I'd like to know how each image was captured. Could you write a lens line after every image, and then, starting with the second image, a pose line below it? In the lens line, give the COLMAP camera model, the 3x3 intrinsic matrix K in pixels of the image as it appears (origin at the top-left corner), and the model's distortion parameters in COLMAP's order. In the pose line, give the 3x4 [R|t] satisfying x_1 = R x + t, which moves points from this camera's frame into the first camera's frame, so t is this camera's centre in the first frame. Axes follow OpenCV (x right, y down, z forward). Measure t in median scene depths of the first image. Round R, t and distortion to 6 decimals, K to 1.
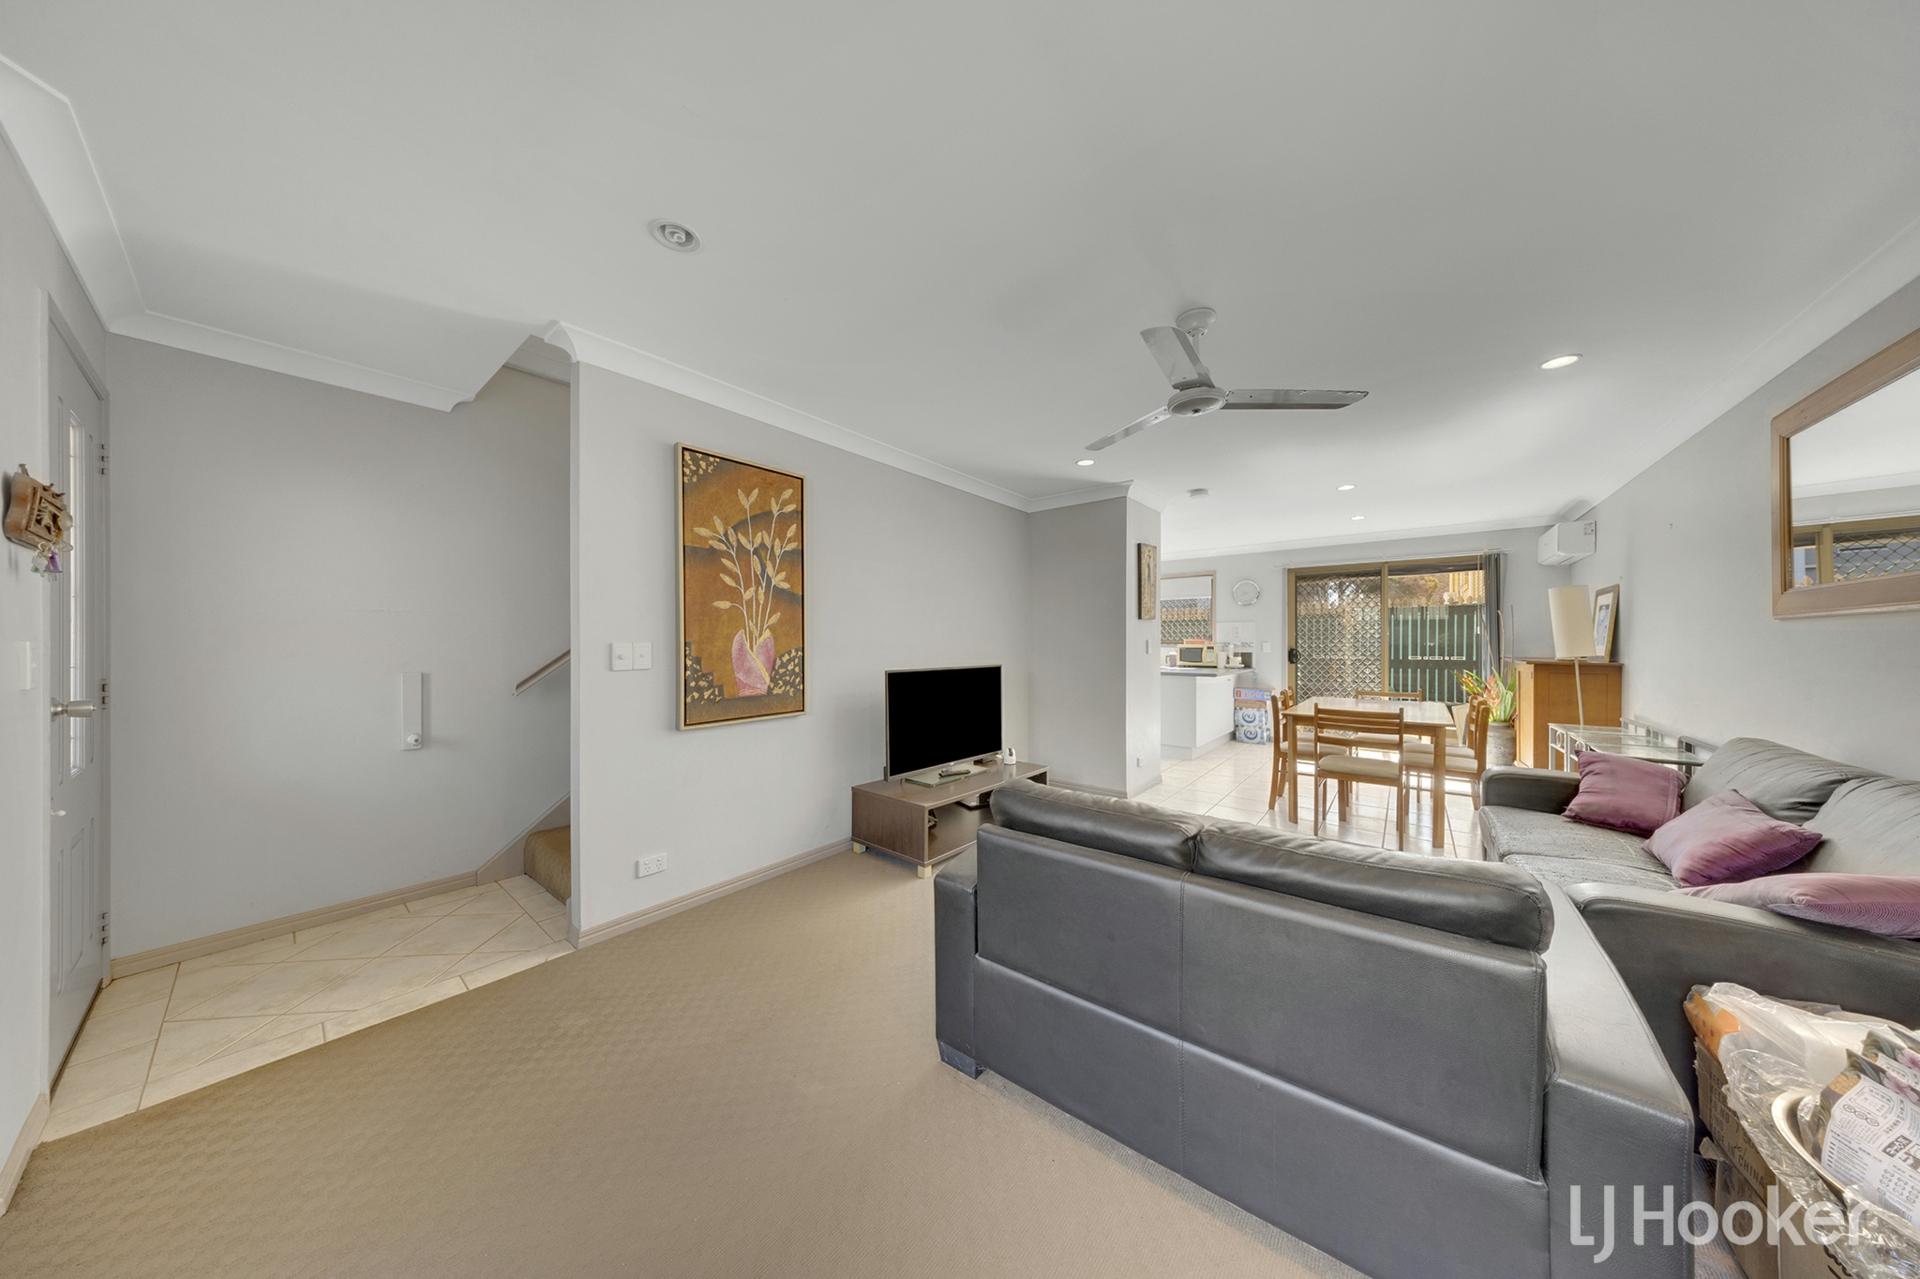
lens RADIAL K [[568.3, 0, 960.0], [0, 568.3, 639.5], [0, 0, 1]] dist [-0.000388, -0.000016]
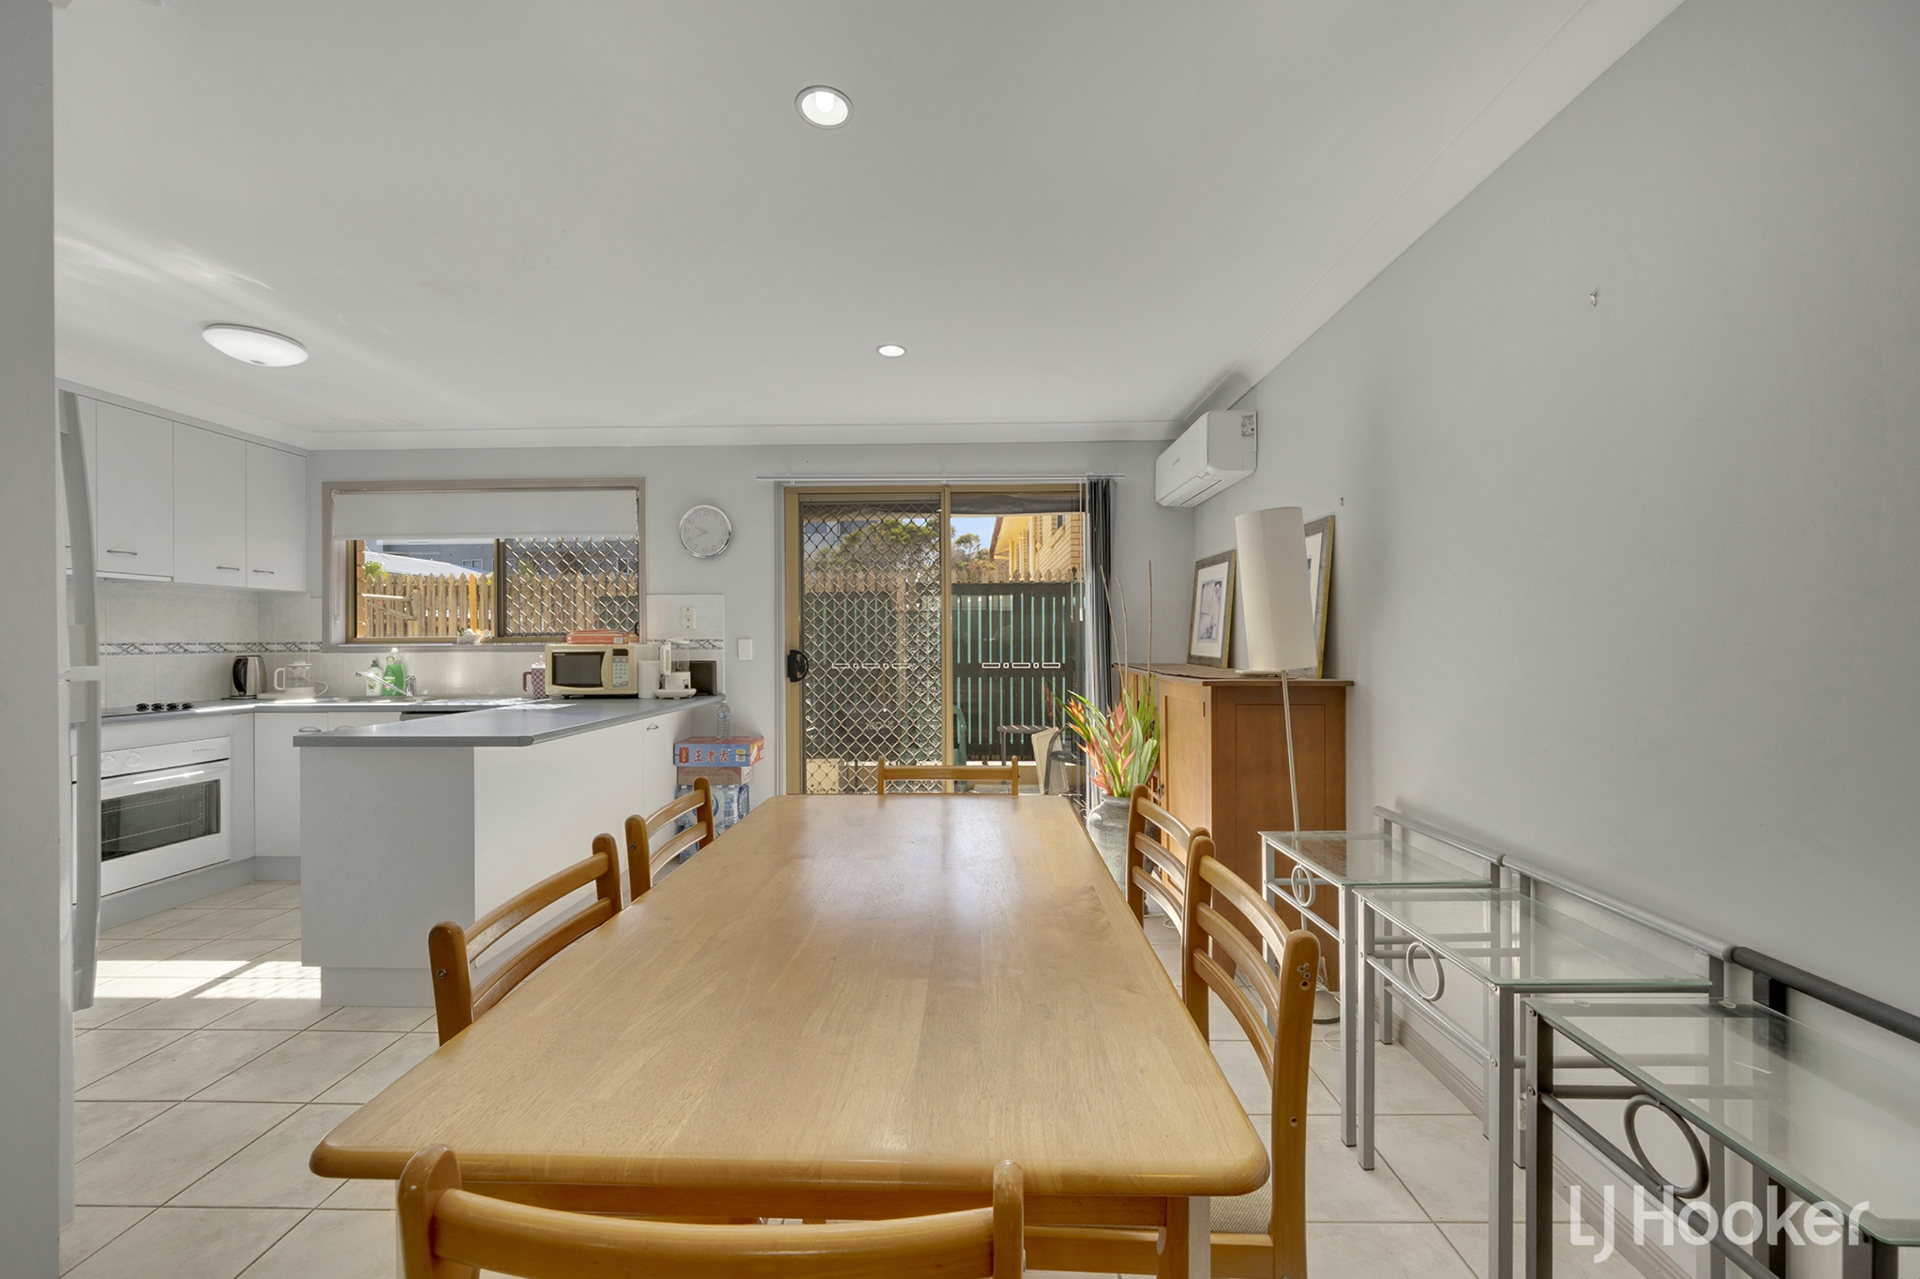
lens RADIAL K [[784.2, 0, 960.0], [0, 784.2, 639.5], [0, 0, 1]] dist [-0.000194, -0.000013]
pose [[0.794888, -0.005642, 0.606730, 0.294500], [0.002099, 0.999976, 0.006548, 0.001745], [-0.606753, -0.003931, 0.794881, 0.386771]]
